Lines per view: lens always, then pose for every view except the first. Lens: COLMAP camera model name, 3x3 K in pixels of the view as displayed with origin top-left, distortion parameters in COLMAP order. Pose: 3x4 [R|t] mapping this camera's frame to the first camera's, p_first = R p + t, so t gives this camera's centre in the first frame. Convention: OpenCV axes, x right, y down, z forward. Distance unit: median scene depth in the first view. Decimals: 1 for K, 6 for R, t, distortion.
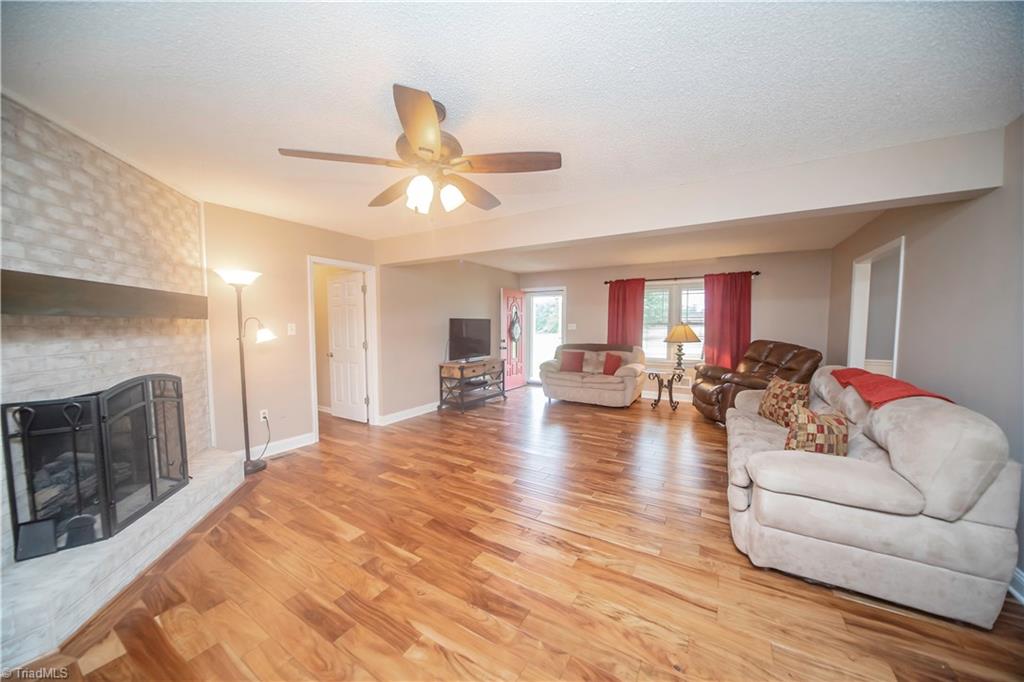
lens RADIAL K [[358.0, 0, 509.0], [0, 358.0, 348.9], [0, 0, 1]] dist [-0.012150, -0.000039]
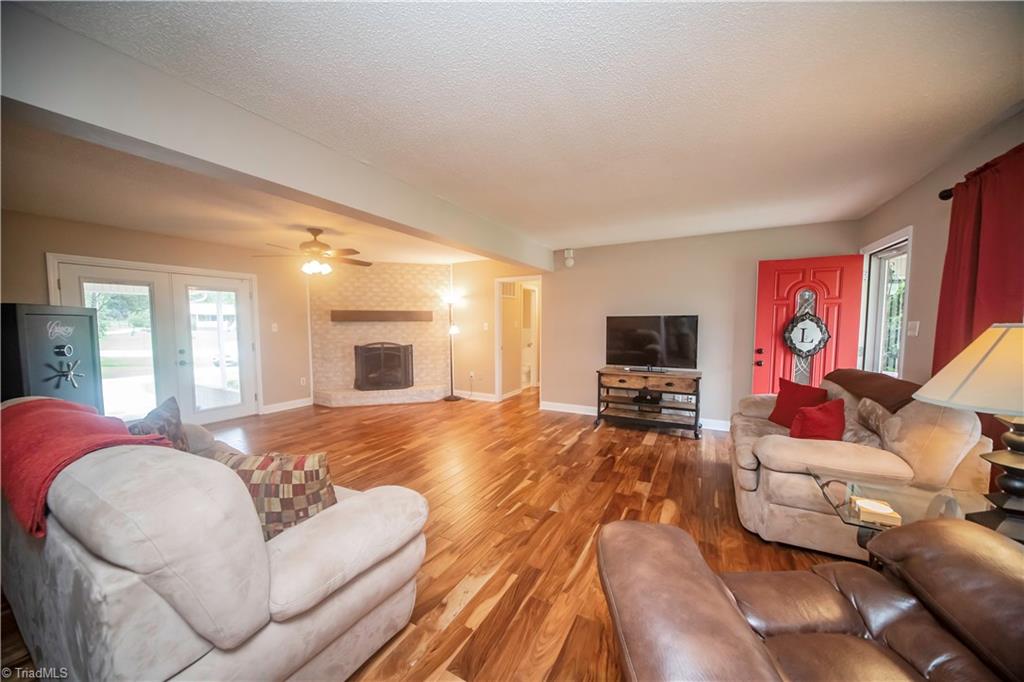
lens RADIAL K [[358.0, 0, 509.0], [0, 358.0, 348.9], [0, 0, 1]] dist [-0.012150, -0.000039]
pose [[0.032624, 0.069544, -0.997045, 0.785584], [-0.067051, 0.995481, 0.067241, -0.055054], [0.997216, 0.064659, 0.037140, 0.809729]]
